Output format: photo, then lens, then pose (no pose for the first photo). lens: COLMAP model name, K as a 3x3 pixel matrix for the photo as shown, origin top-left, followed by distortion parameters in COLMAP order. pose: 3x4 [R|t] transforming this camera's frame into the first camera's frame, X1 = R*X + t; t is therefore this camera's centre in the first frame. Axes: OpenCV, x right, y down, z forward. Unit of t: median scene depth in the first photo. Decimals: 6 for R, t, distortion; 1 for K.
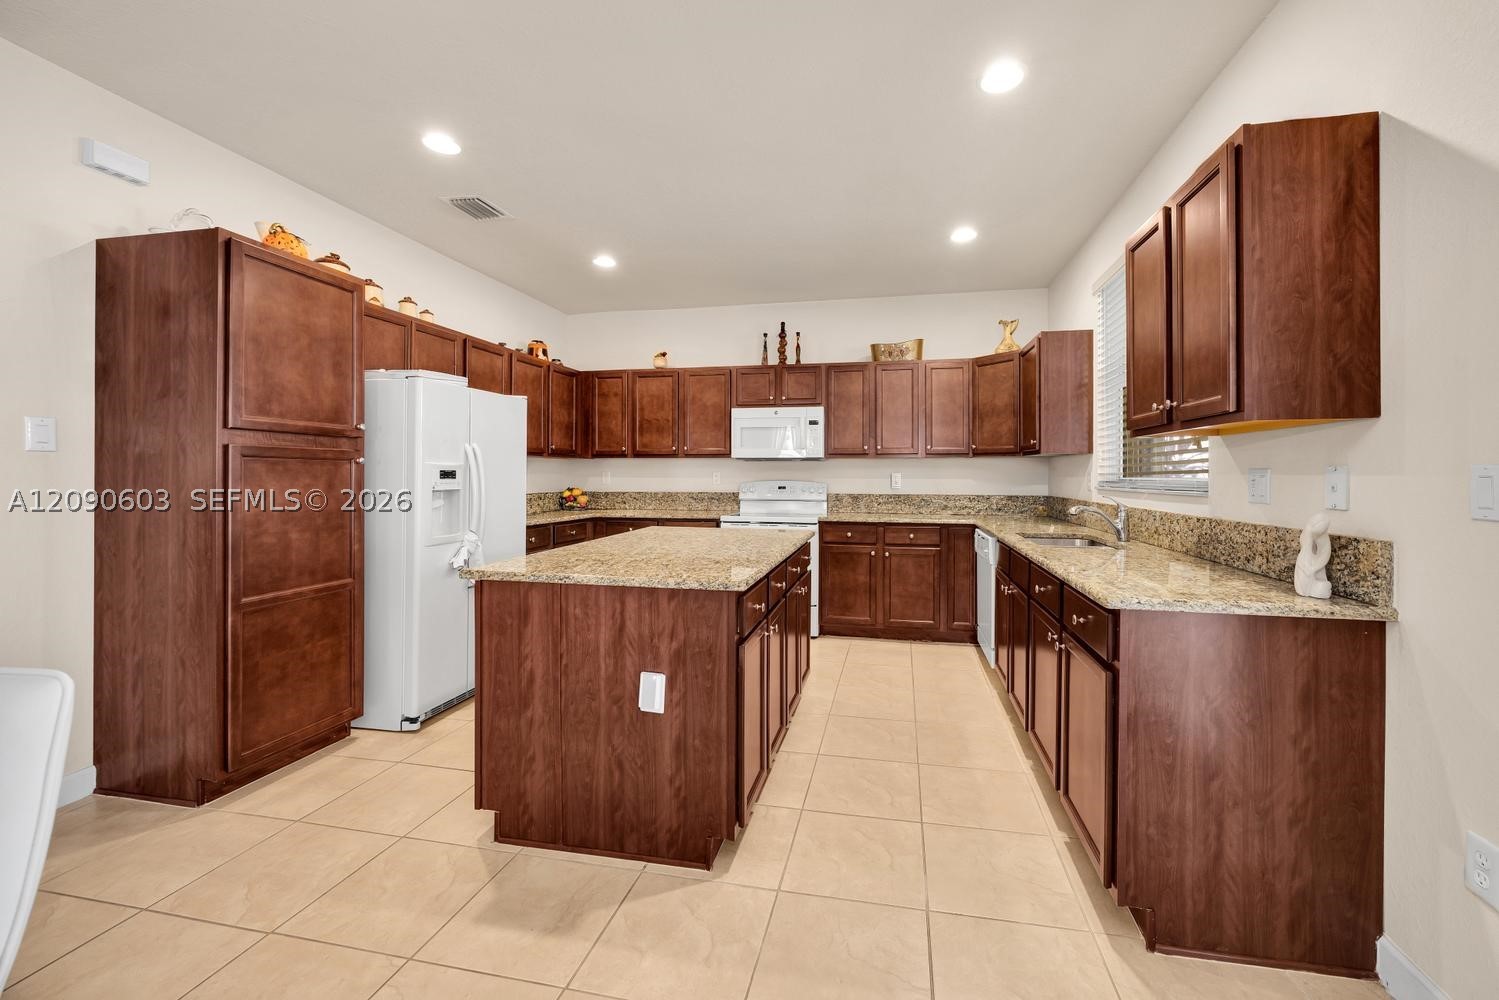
lens RADIAL K [[601.0, 0, 781.0], [0, 601.0, 478.3], [0, 0, 1]] dist [-0.004025, -0.000047]
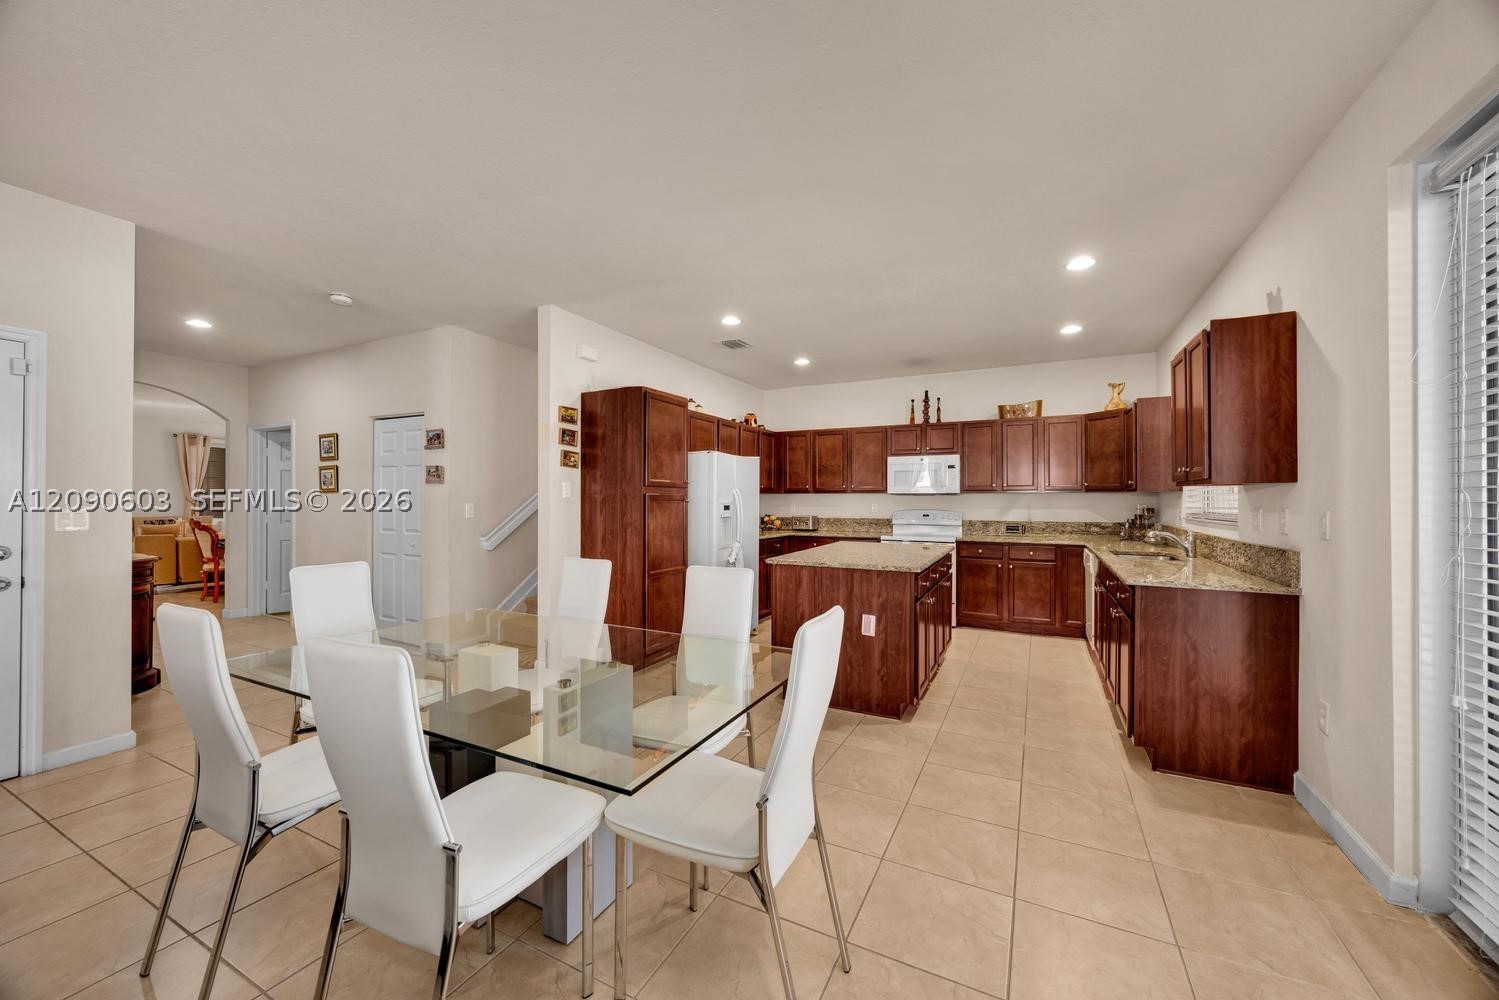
lens RADIAL K [[567.5, 0, 747.3], [0, 567.5, 499.8], [0, 0, 1]] dist [-0.003354, 0.000041]
pose [[0.961218, -0.001115, -0.275787, -0.067150], [-0.000634, 0.999980, -0.006253, -0.022686], [0.275788, 0.006185, 0.961199, -0.648101]]
